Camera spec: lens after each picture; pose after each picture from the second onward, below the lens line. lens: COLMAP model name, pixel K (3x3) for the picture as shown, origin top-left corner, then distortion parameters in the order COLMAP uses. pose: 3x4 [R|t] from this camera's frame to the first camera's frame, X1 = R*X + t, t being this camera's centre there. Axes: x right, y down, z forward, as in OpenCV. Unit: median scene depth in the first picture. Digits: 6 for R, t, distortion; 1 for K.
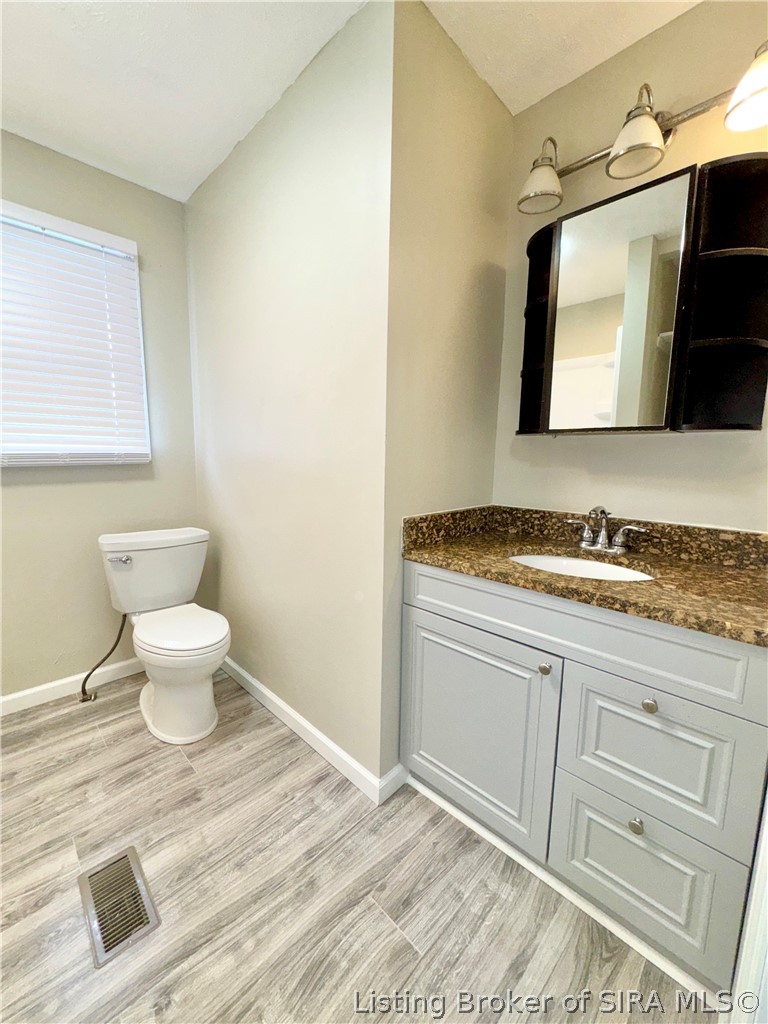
lens RADIAL K [[411.9, 0, 383.1], [0, 411.9, 516.0], [0, 0, 1]] dist [-0.002854, 0.000915]
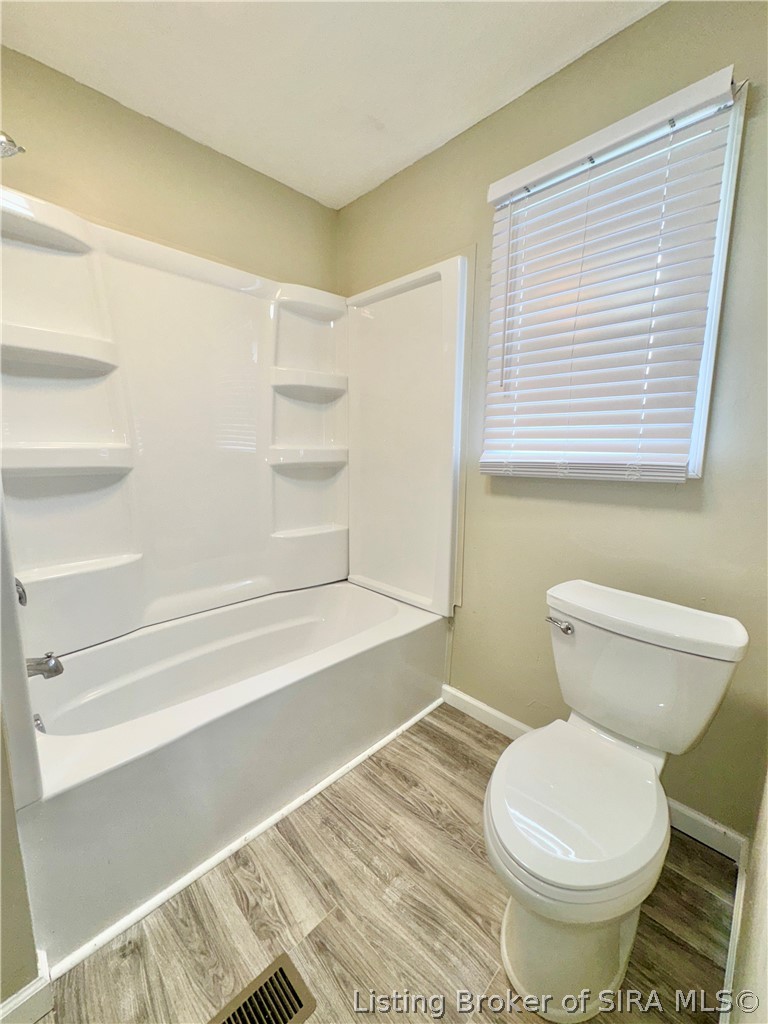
lens RADIAL K [[411.9, 0, 389.8], [0, 411.9, 513.9], [0, 0, 1]] dist [-0.002854, 0.000915]
pose [[0.012566, 0.144450, -0.989432, -0.010663], [-0.155718, 0.977721, 0.140763, -0.125695], [0.987722, 0.152304, 0.034780, 0.714820]]
